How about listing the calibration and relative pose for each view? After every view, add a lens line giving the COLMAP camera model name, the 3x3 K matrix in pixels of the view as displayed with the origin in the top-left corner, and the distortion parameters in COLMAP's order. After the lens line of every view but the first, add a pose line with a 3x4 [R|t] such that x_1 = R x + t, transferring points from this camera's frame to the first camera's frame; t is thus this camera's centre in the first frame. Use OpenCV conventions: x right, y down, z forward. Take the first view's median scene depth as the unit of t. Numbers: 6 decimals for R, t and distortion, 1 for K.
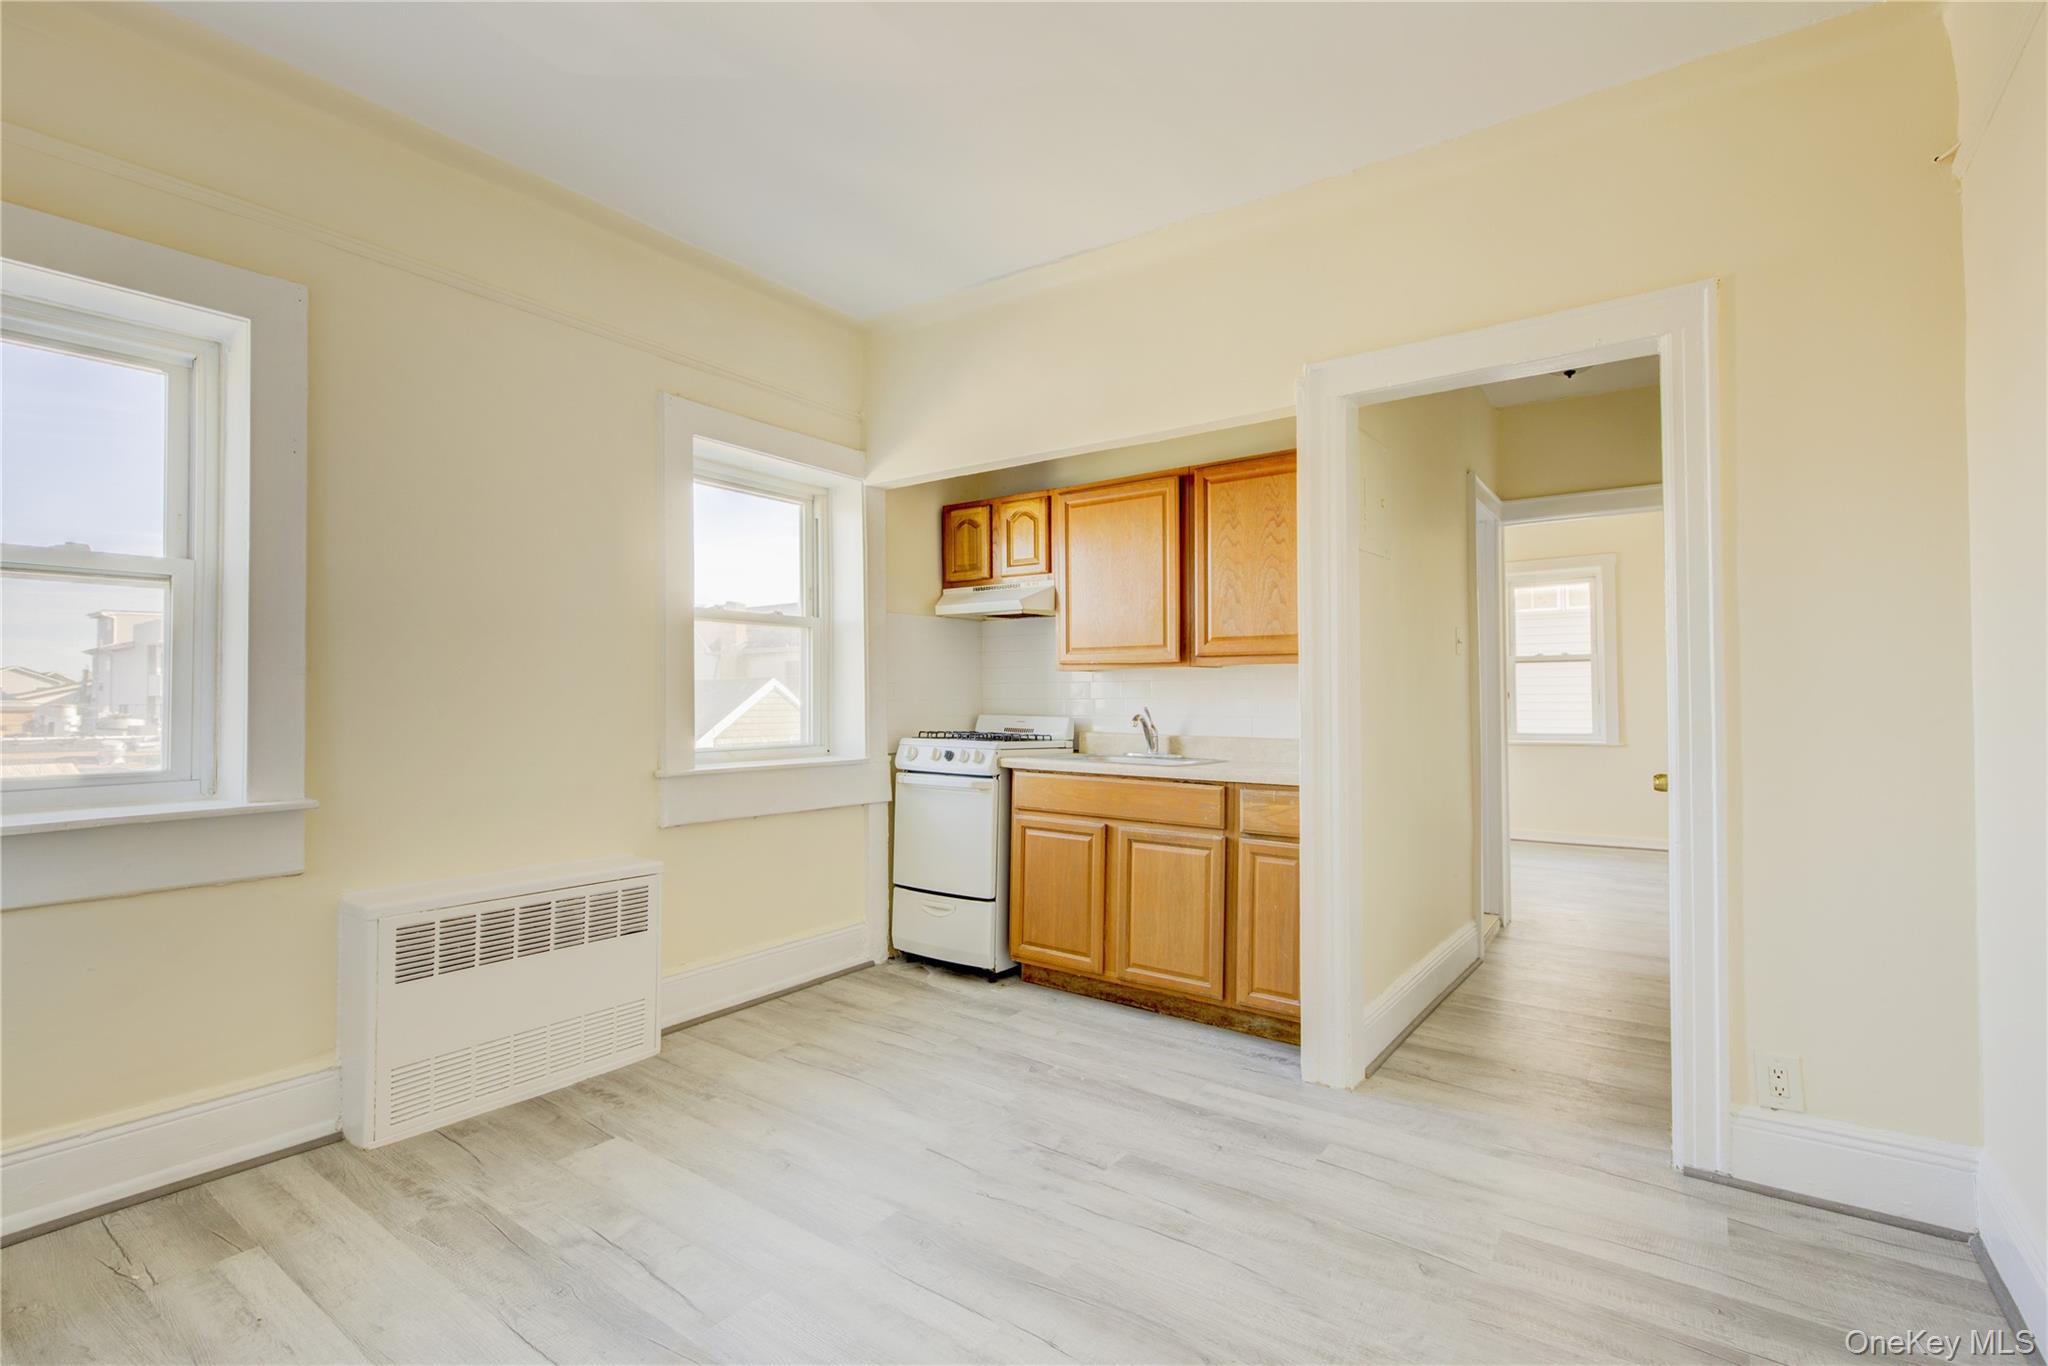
lens RADIAL K [[938.4, 0, 996.6], [0, 938.4, 680.9], [0, 0, 1]] dist [-0.002086, 0.000270]
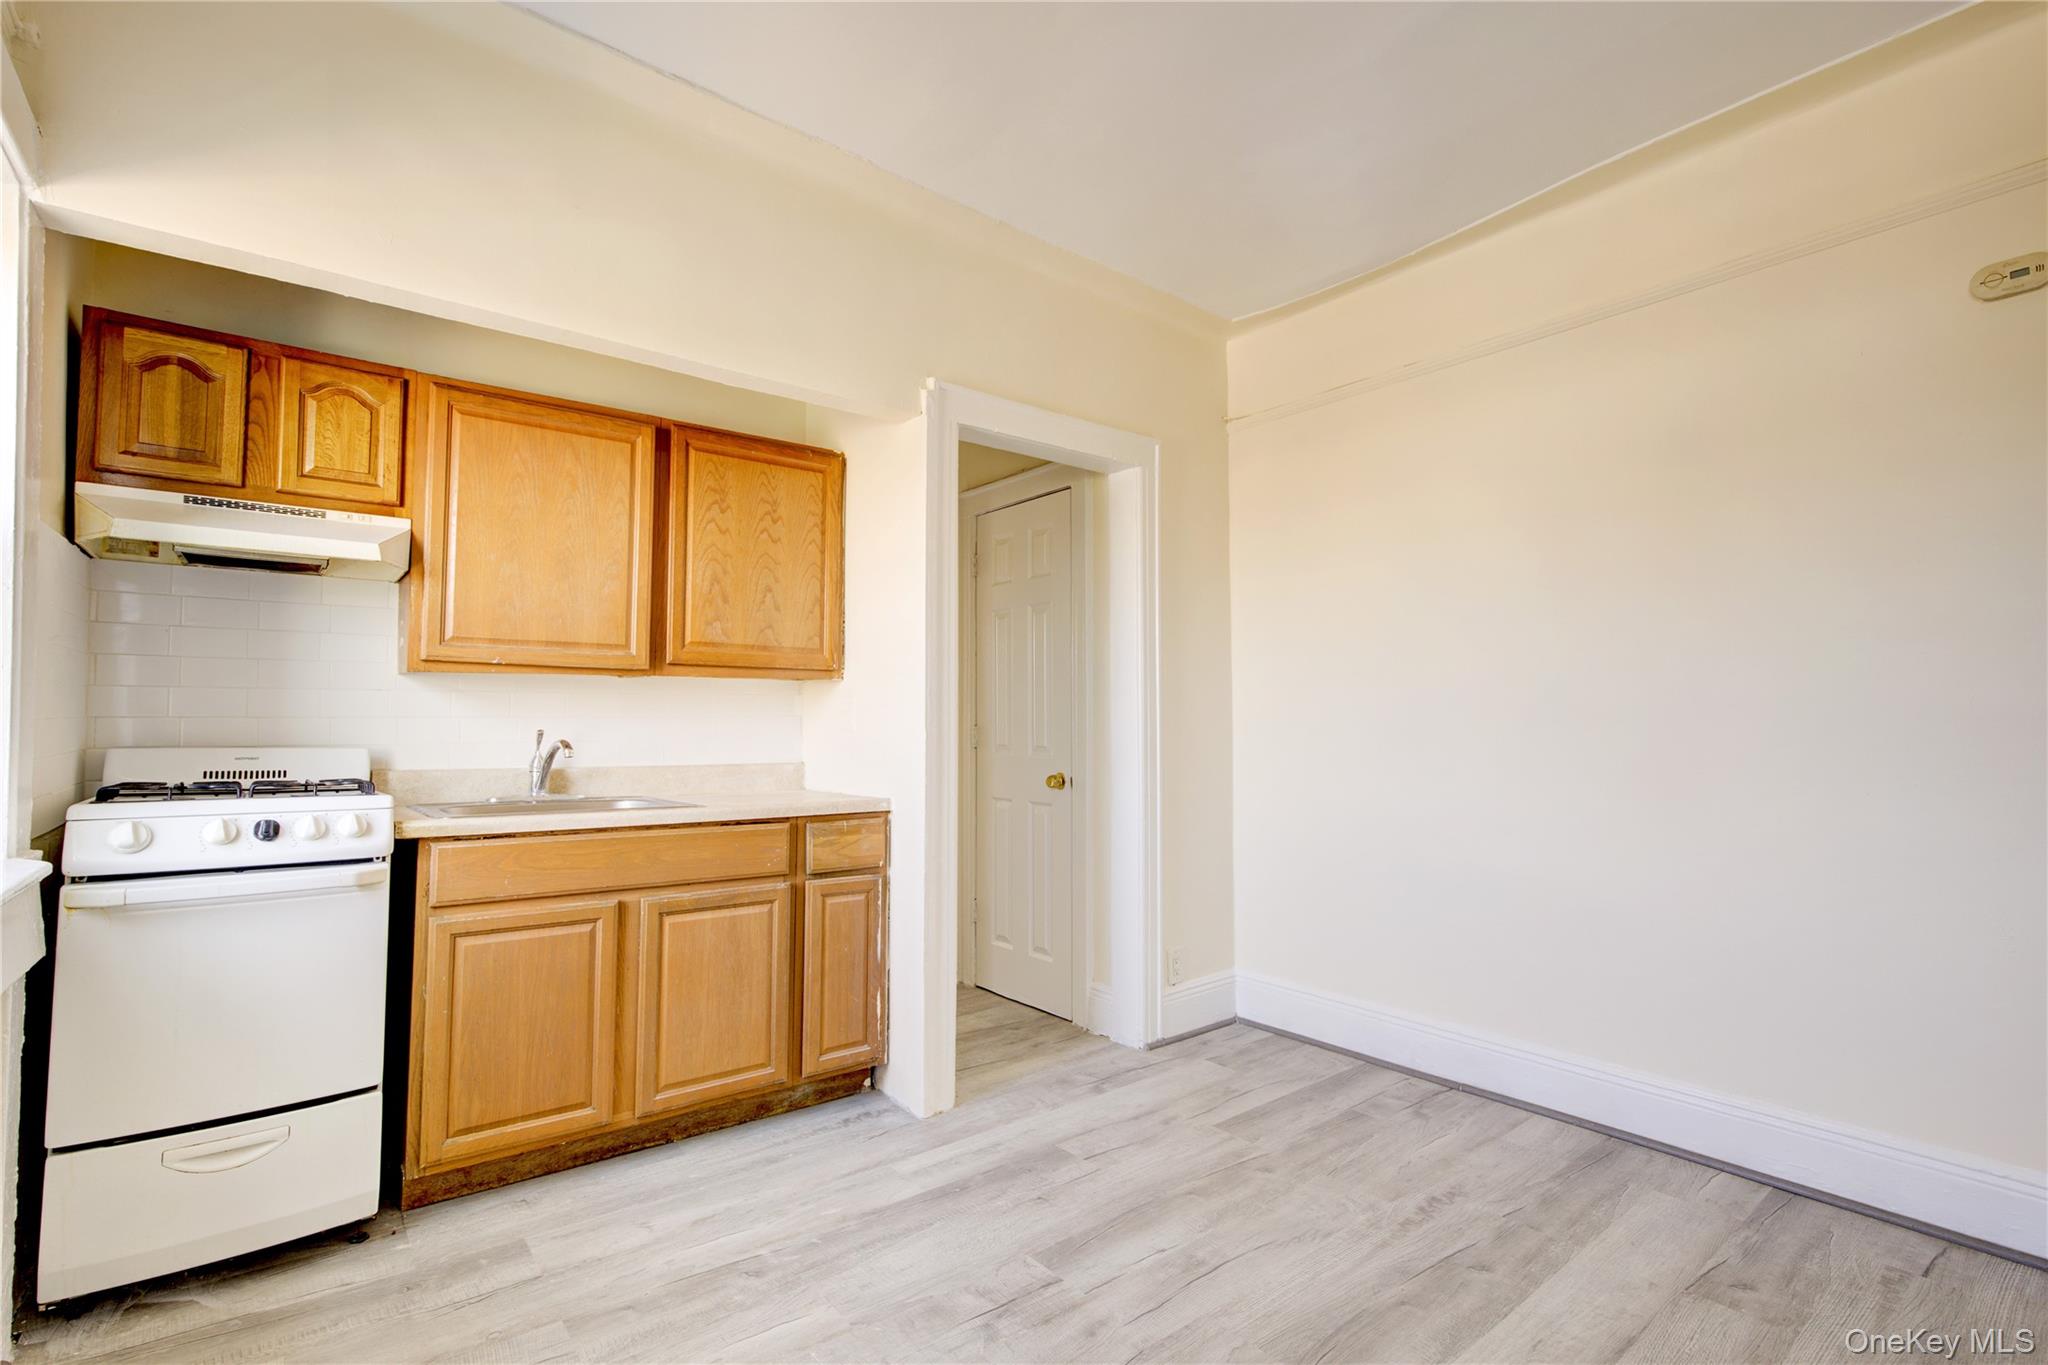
lens RADIAL K [[938.4, 0, 996.6], [0, 938.4, 680.4], [0, 0, 1]] dist [-0.002086, 0.000270]
pose [[0.266831, 0.040850, 0.962877, -0.526033], [-0.020291, 0.999118, -0.036765, 0.012350], [-0.963530, -0.009728, 0.267425, 0.602910]]
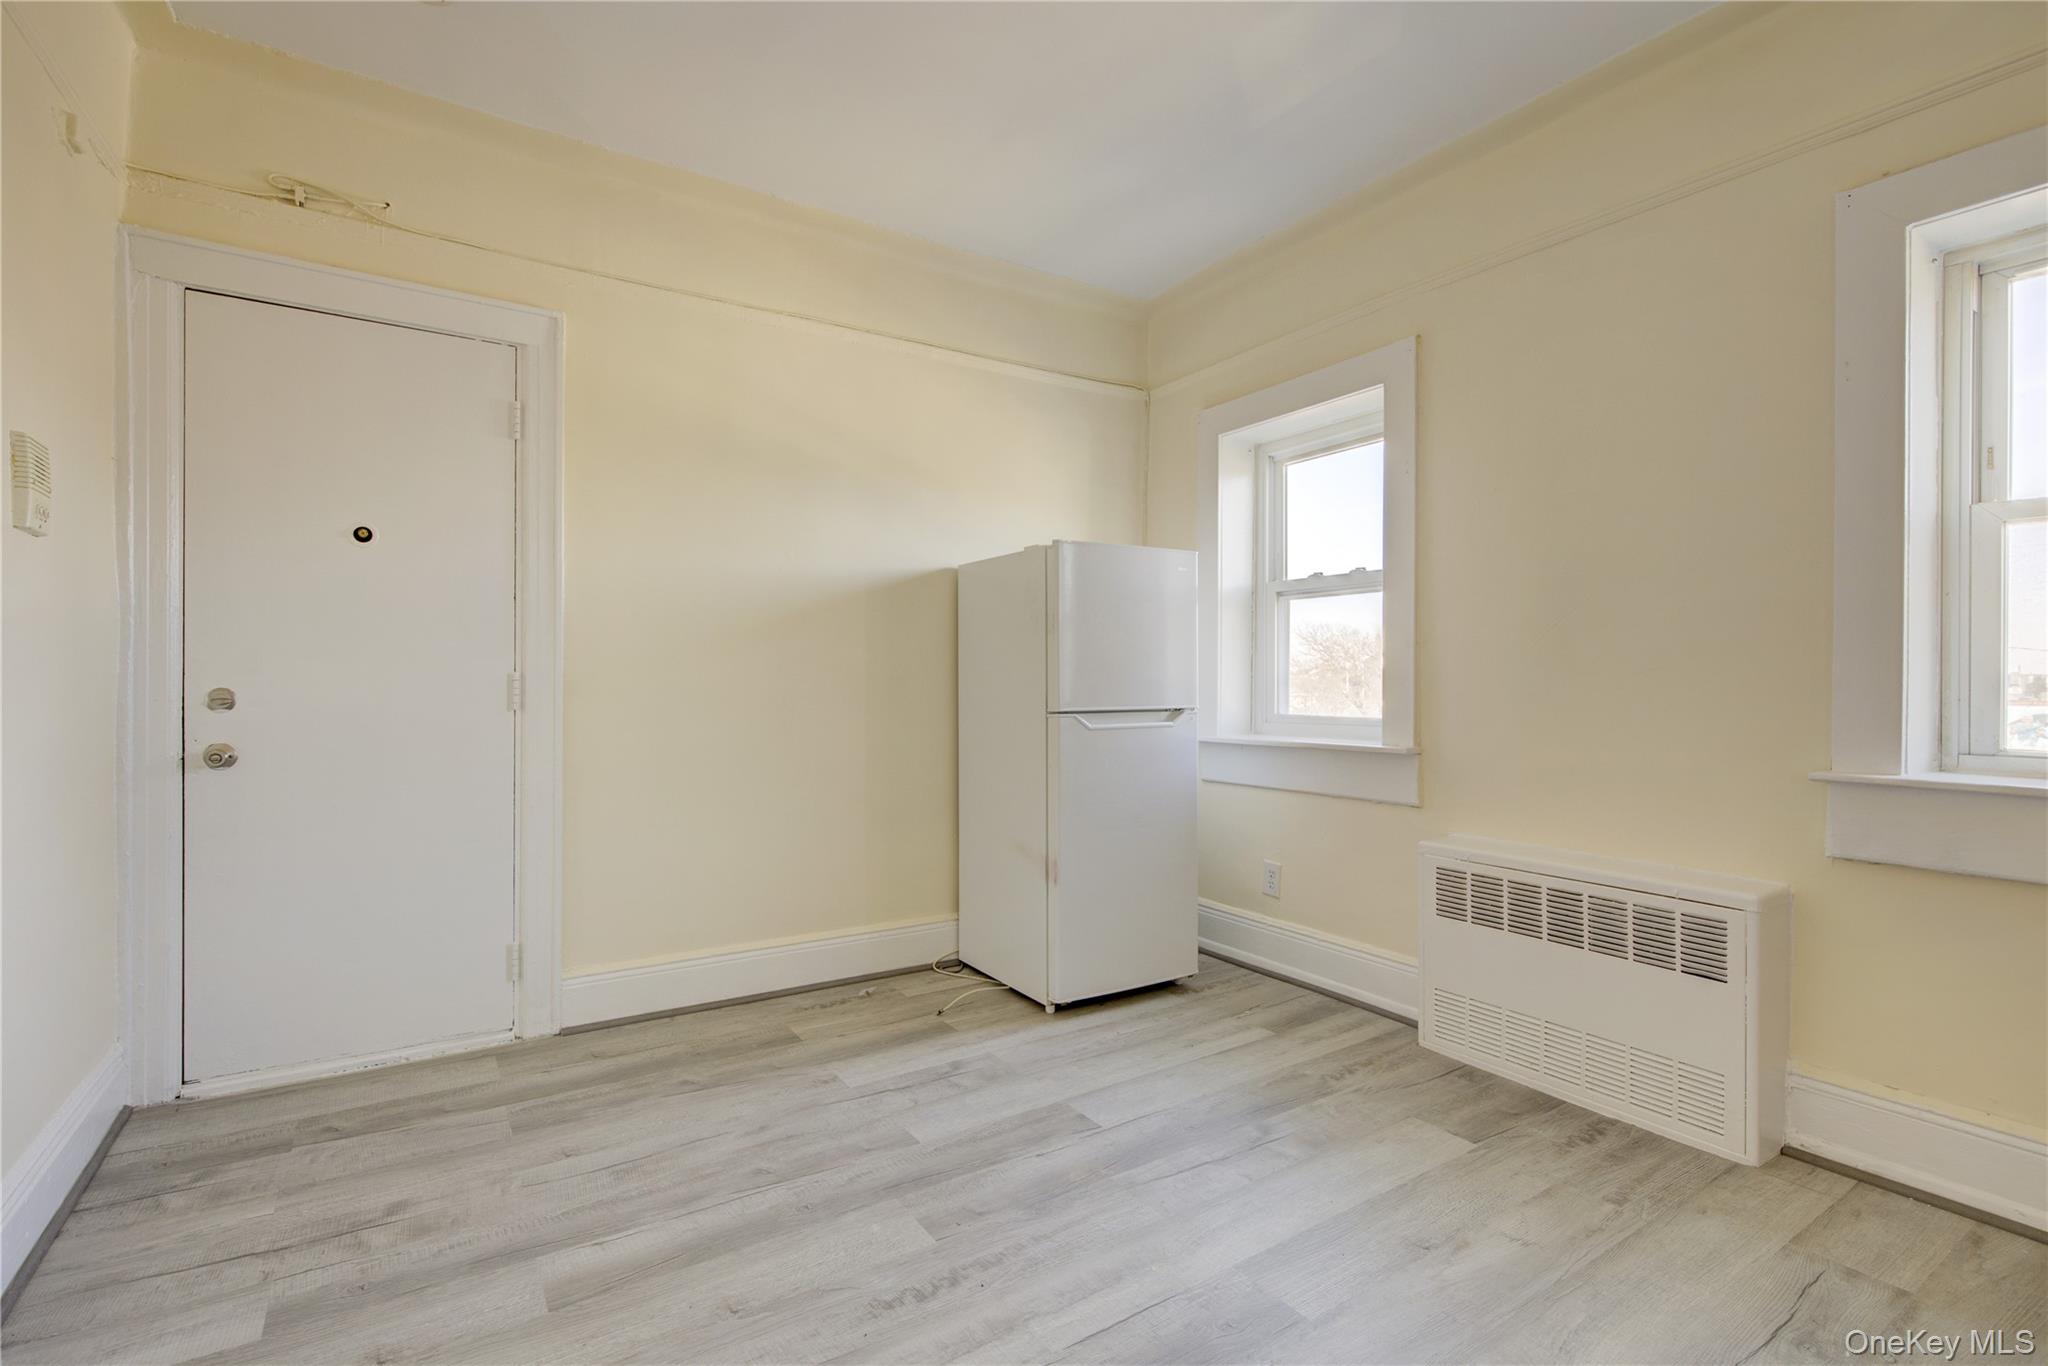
lens RADIAL K [[931.6, 0, 1024.0], [0, 931.6, 683.0], [0, 0, 1]] dist [-0.001706, 0.000125]
pose [[-0.338540, 0.003337, -0.940946, 0.459055], [0.018787, 0.999818, -0.003213, 0.024885], [0.940765, -0.018765, -0.338541, 0.695743]]
